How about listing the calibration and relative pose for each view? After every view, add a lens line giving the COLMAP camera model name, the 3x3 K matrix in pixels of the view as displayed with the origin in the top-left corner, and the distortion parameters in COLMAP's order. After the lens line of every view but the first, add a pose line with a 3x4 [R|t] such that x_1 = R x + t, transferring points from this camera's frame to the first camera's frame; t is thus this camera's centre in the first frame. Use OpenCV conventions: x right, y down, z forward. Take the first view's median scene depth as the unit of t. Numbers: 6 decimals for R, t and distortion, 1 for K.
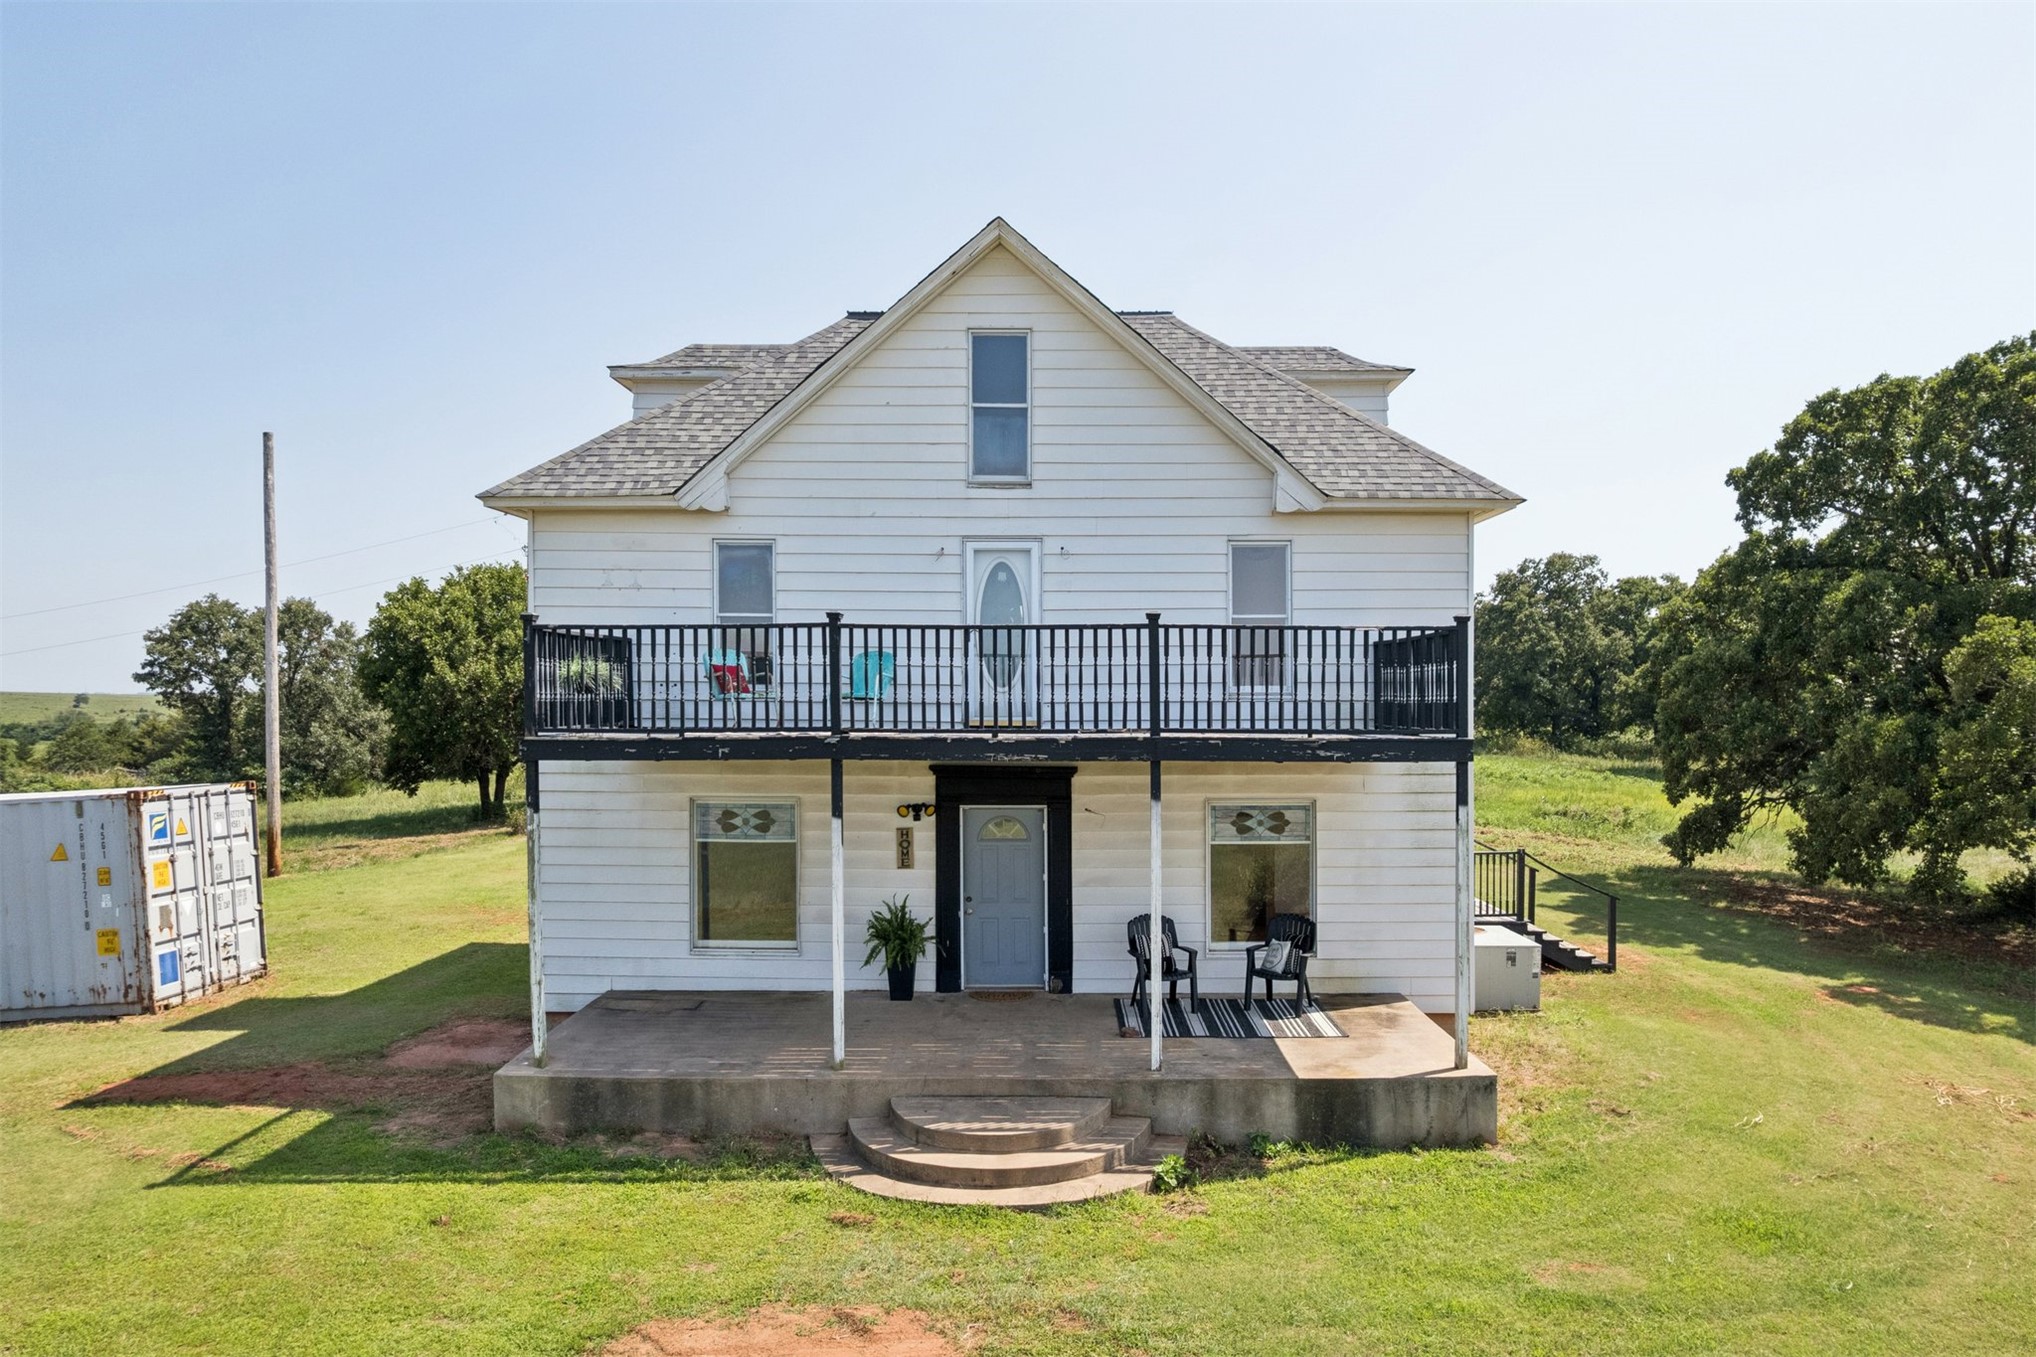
lens RADIAL K [[1387.0, 0, 1014.5], [0, 1387.0, 706.5], [0, 0, 1]] dist [-0.084314, 0.069363]
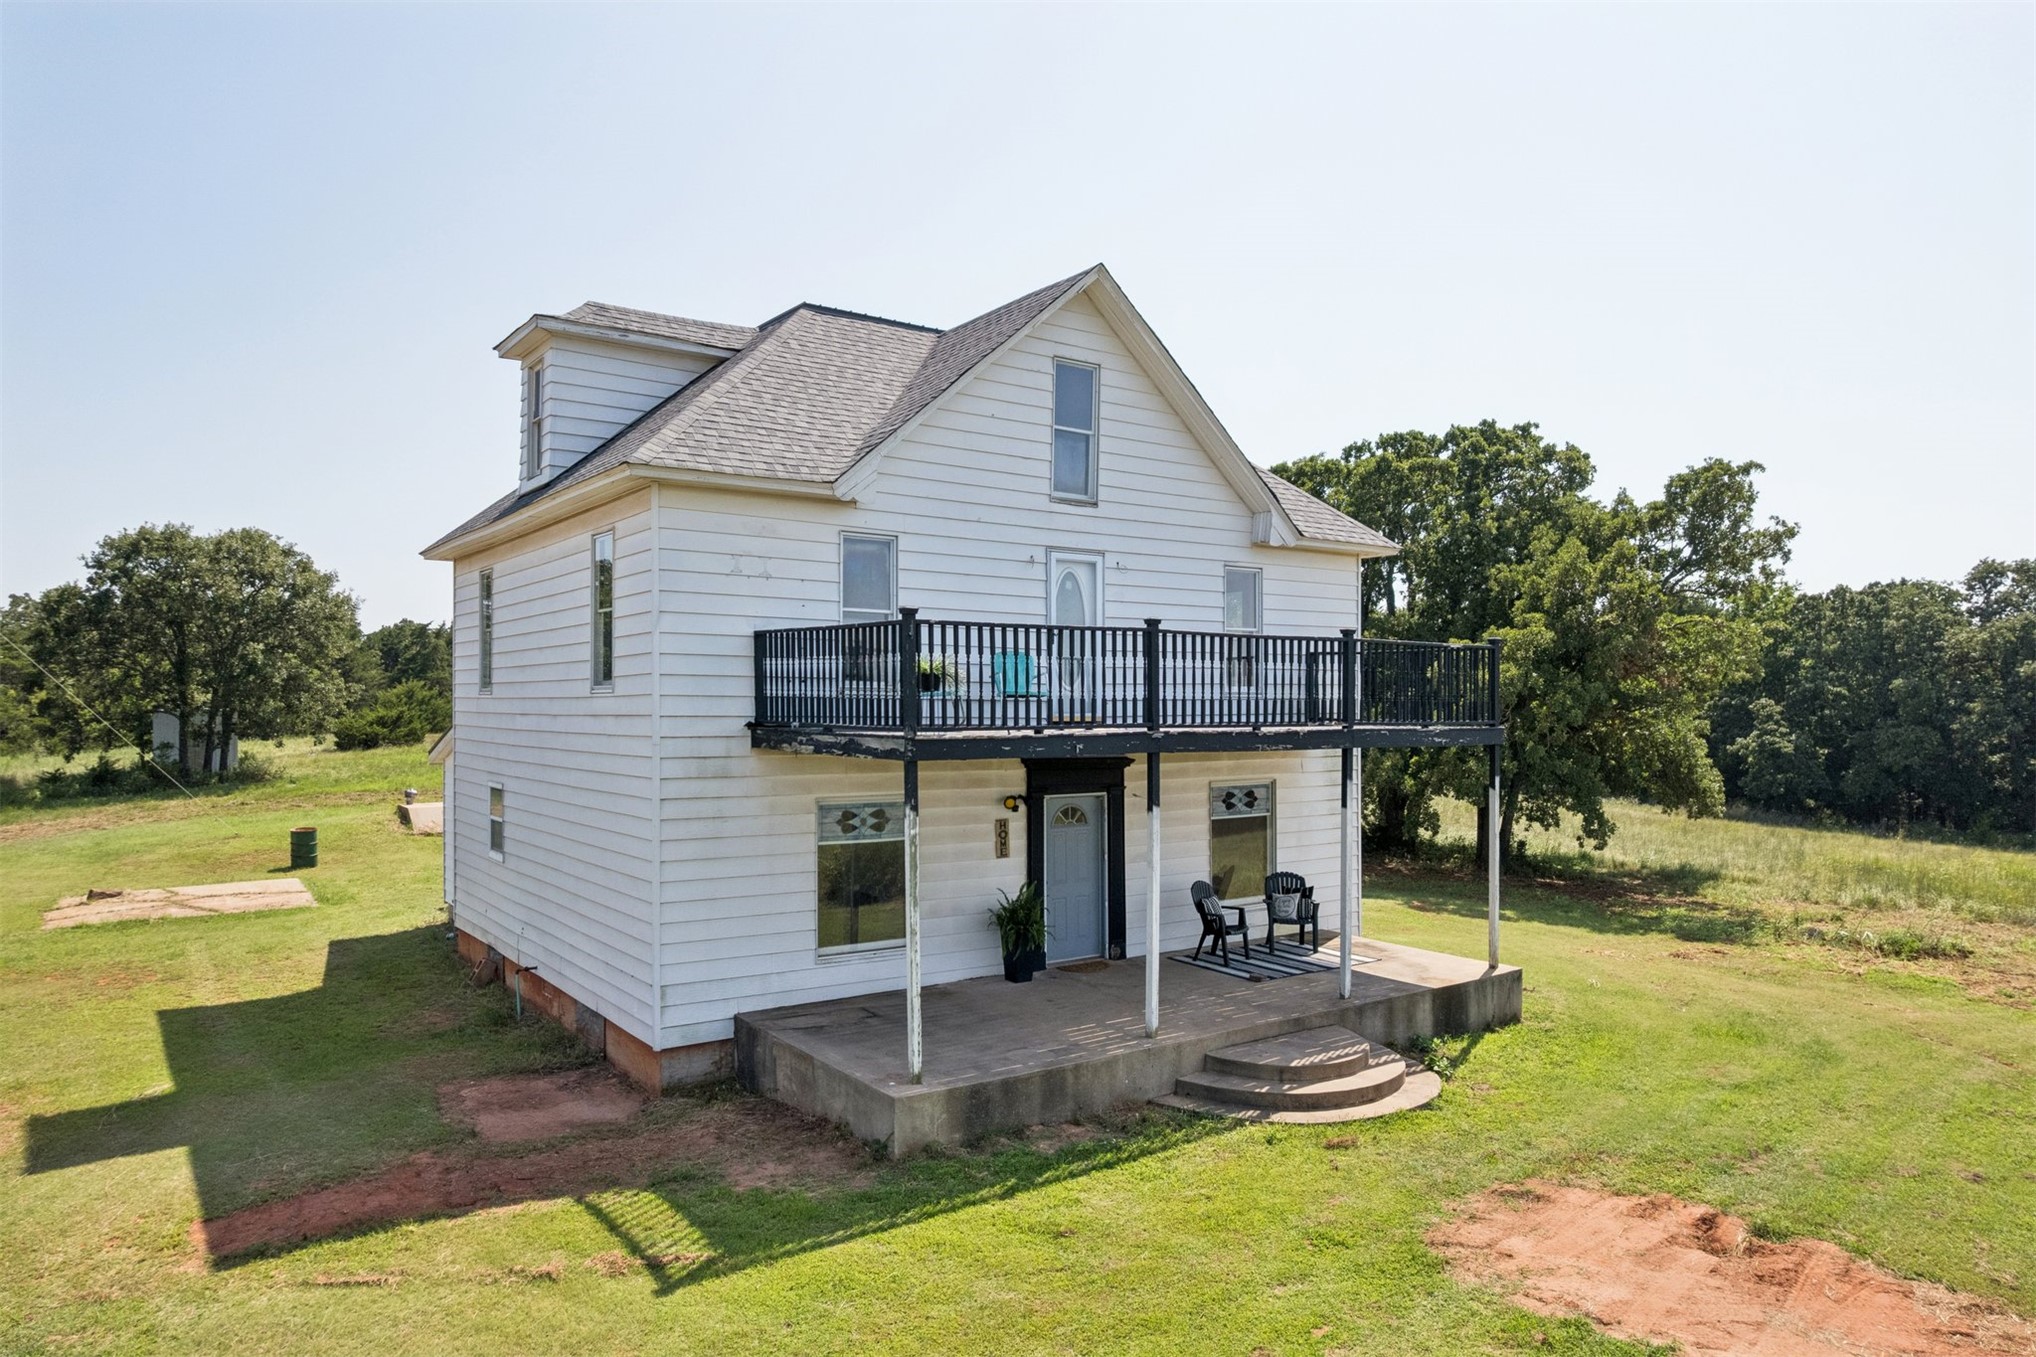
lens RADIAL K [[1387.0, 0, 1014.5], [0, 1387.0, 706.5], [0, 0, 1]] dist [-0.084314, 0.069363]
pose [[0.793904, -0.002121, 0.608040, -0.720814], [-0.005525, 0.999927, 0.010703, -0.009605], [-0.608019, -0.011857, 0.793834, 0.159623]]
